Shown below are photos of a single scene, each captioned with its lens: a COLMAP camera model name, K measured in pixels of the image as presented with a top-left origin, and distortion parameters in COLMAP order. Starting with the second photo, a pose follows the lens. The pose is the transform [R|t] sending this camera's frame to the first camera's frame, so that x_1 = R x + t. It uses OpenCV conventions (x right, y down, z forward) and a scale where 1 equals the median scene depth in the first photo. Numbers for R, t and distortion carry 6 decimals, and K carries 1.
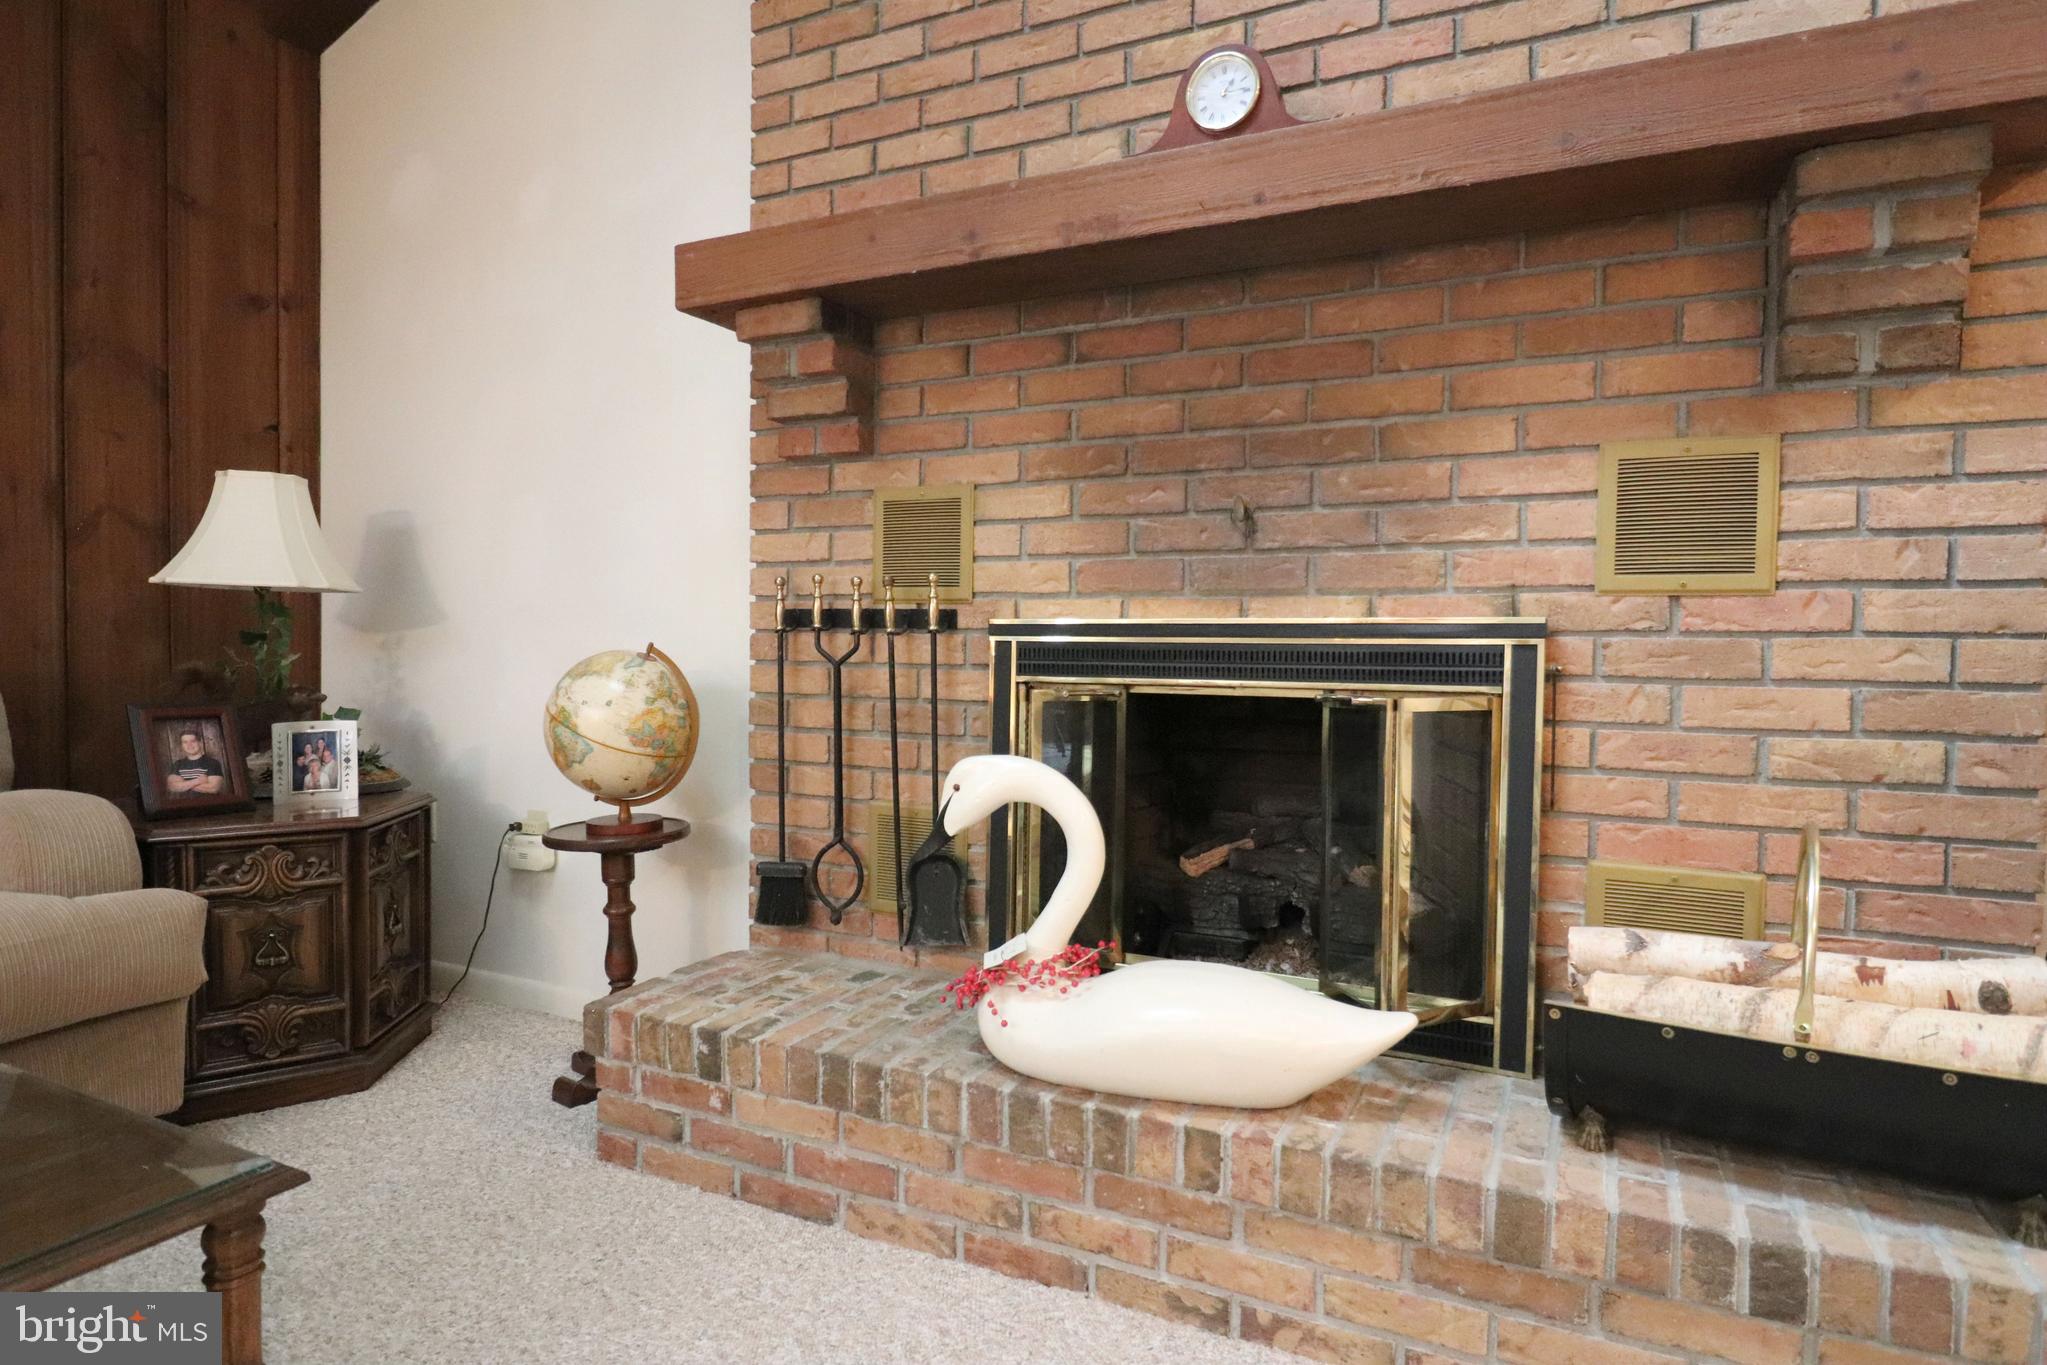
lens RADIAL K [[1143.7, 0, 1023.5], [0, 1143.7, 682.5], [0, 0, 1]] dist [0.003920, -0.010957]
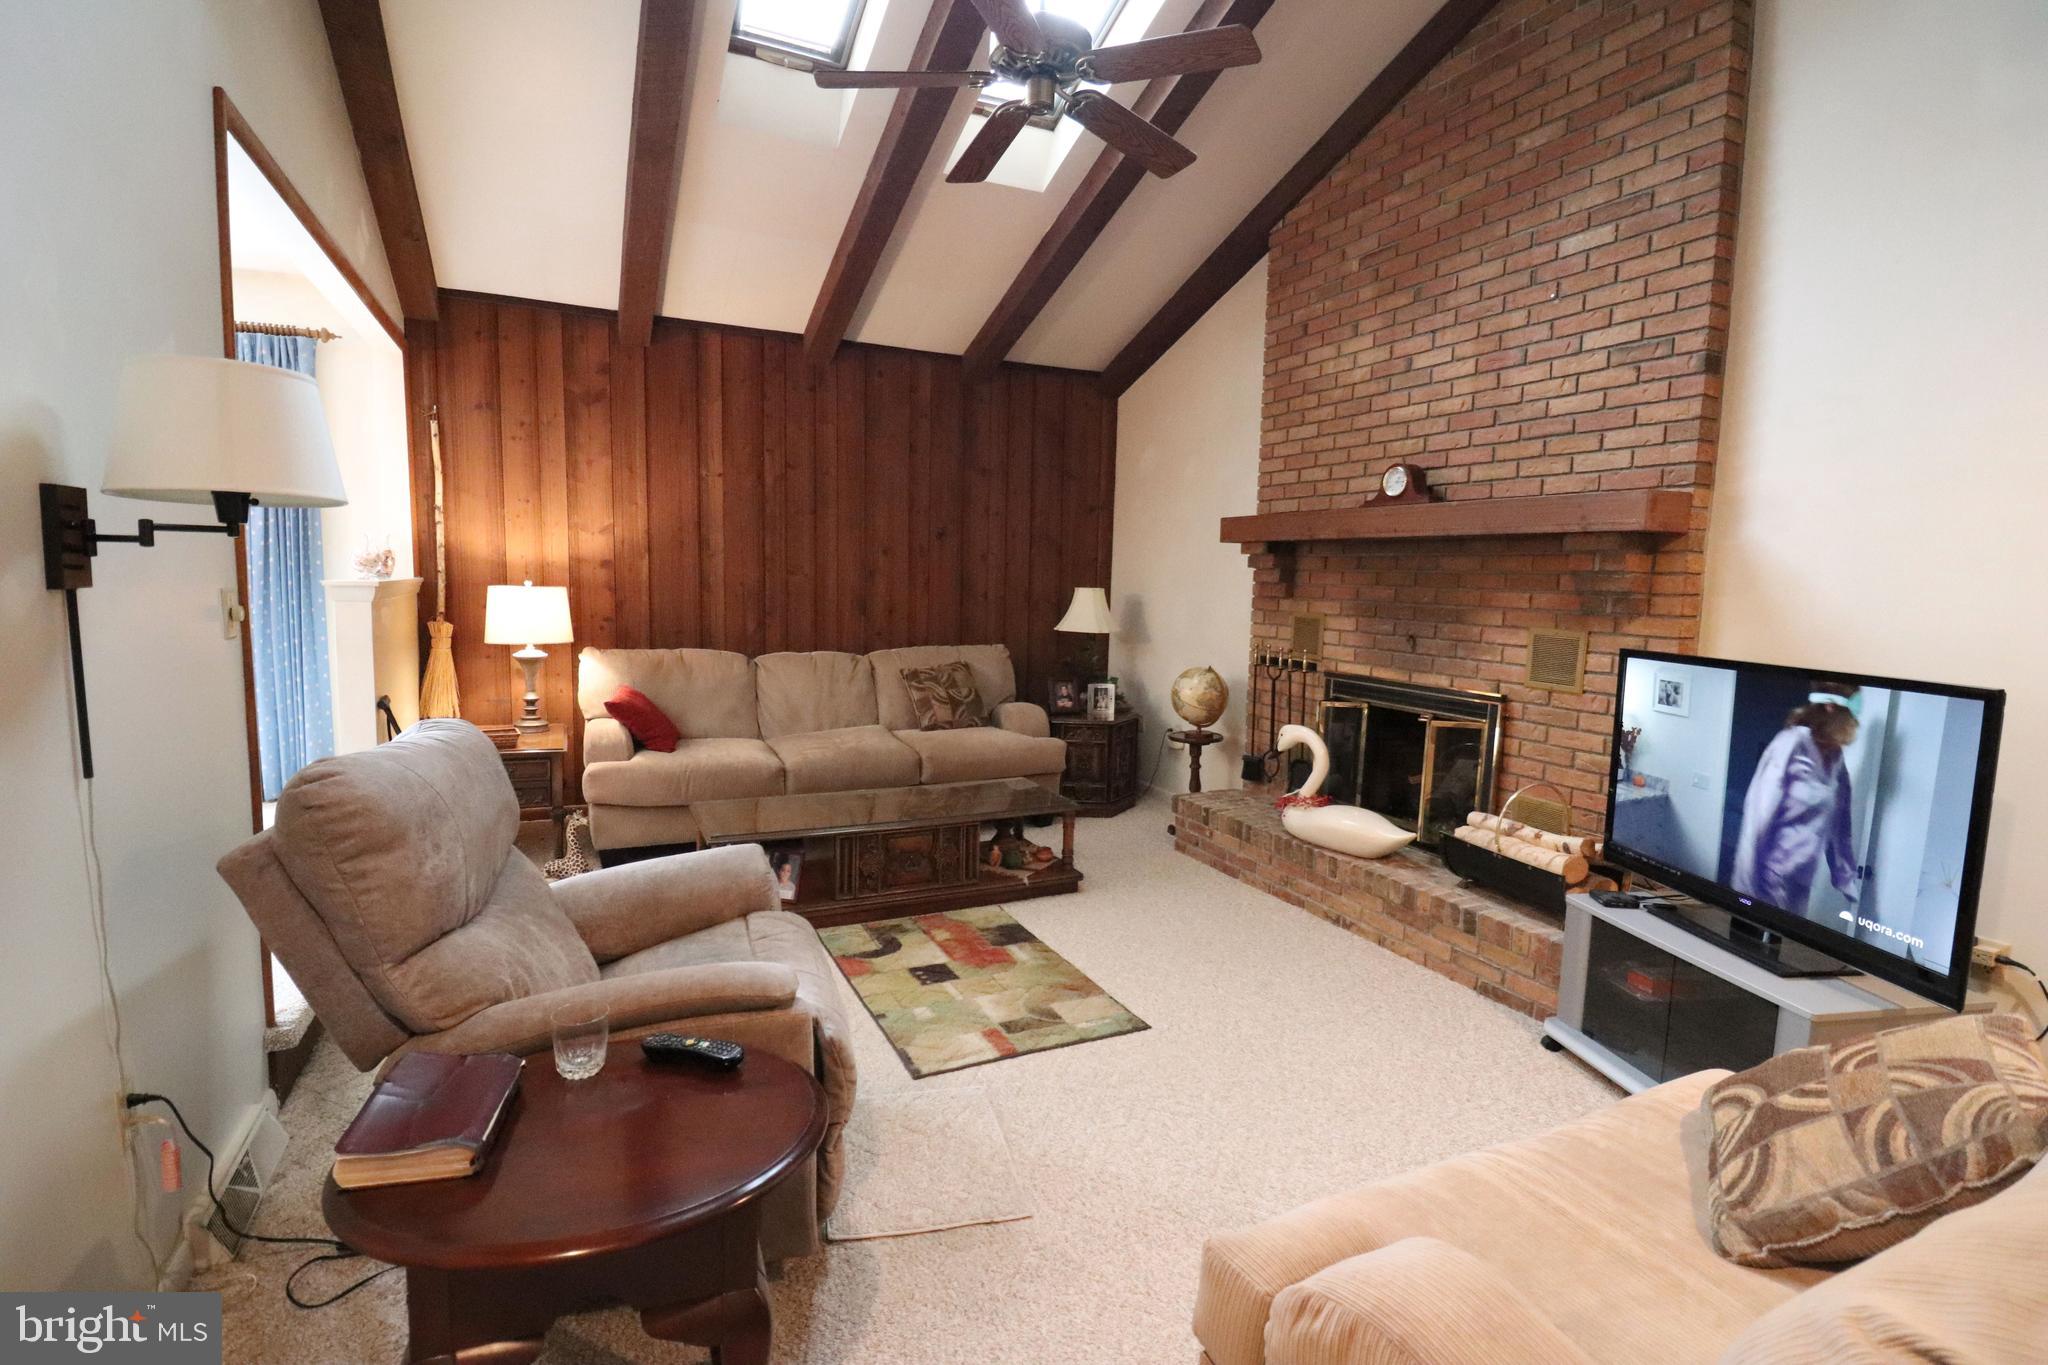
lens RADIAL K [[966.4, 0, 1024.0], [0, 966.4, 682.5], [0, 0, 1]] dist [0.016949, -0.019072]
pose [[0.784310, 0.079672, -0.615232, 0.808512], [-0.034059, 0.995753, 0.085530, -0.197545], [0.619433, -0.046128, 0.783693, -1.139375]]
